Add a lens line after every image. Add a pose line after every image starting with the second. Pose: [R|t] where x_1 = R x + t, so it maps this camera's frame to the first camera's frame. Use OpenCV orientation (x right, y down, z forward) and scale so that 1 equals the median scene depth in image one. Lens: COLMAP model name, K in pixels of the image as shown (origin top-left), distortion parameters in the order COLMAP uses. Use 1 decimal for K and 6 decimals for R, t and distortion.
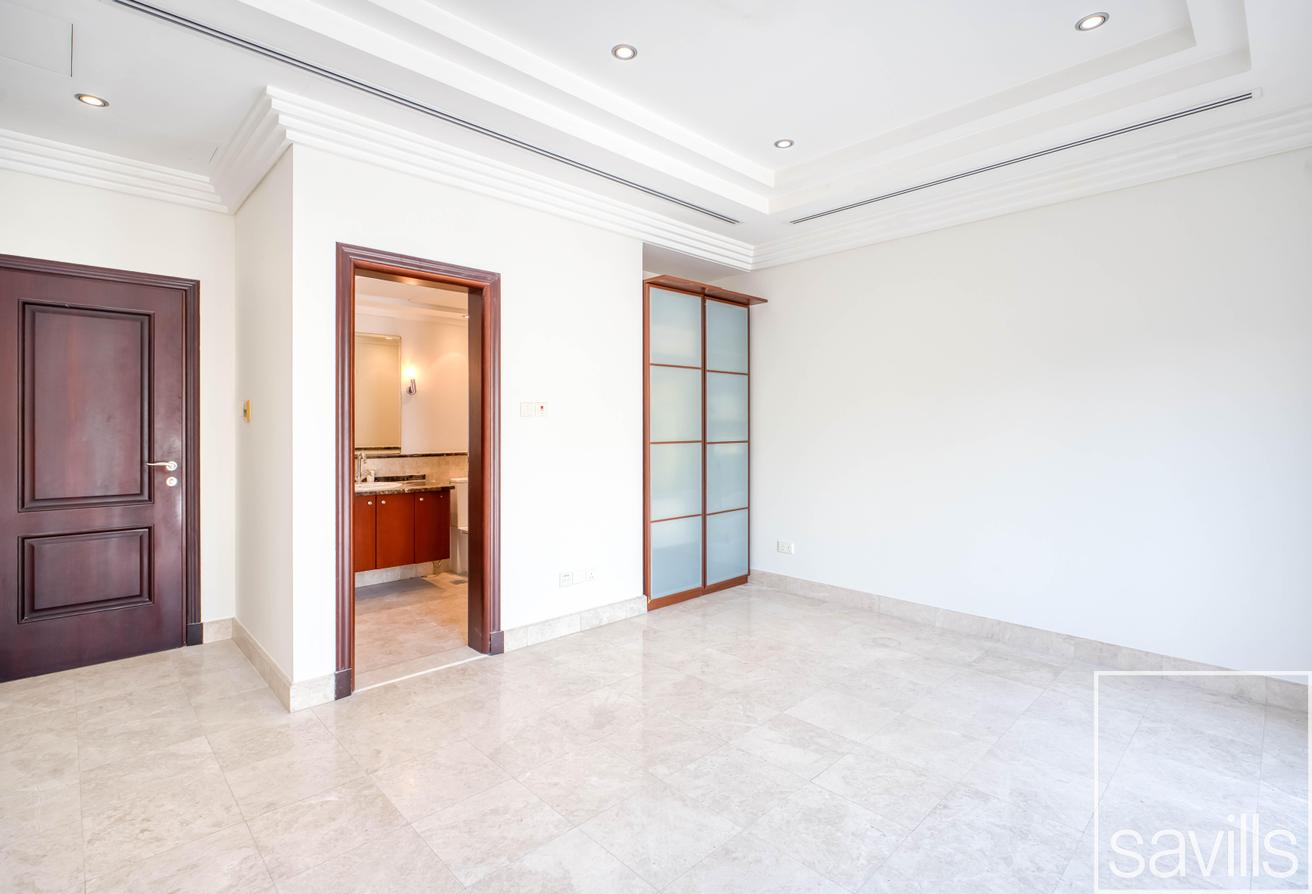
lens RADIAL K [[612.9, 0, 653.9], [0, 612.9, 430.0], [0, 0, 1]] dist [0.003187, 0.000666]
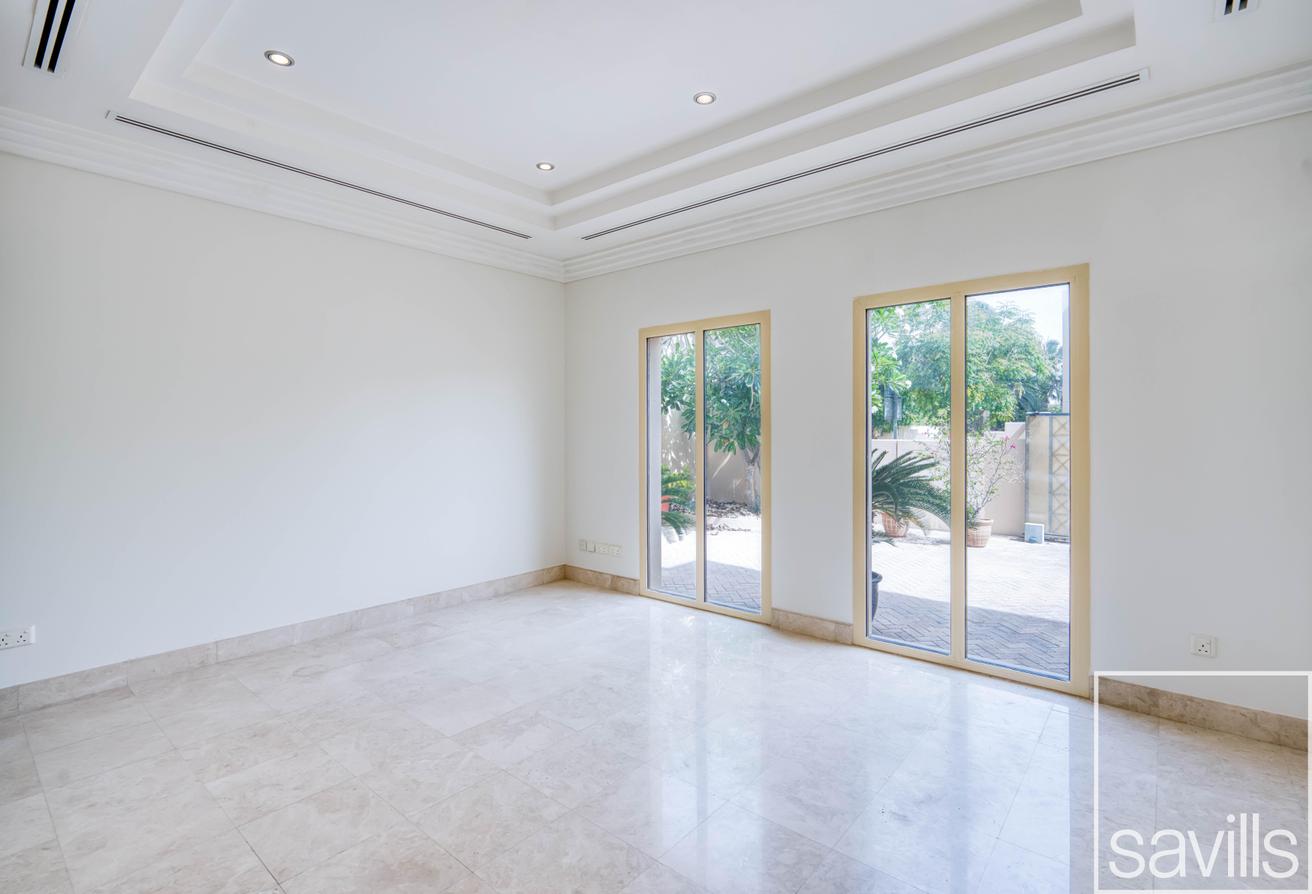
lens RADIAL K [[612.9, 0, 653.9], [0, 612.9, 430.0], [0, 0, 1]] dist [0.003187, 0.000666]
pose [[-0.101986, 0.001493, 0.994785, -0.553357], [0.006593, 0.999978, -0.000825, -0.002647], [-0.994764, 0.006475, -0.101994, 0.576186]]
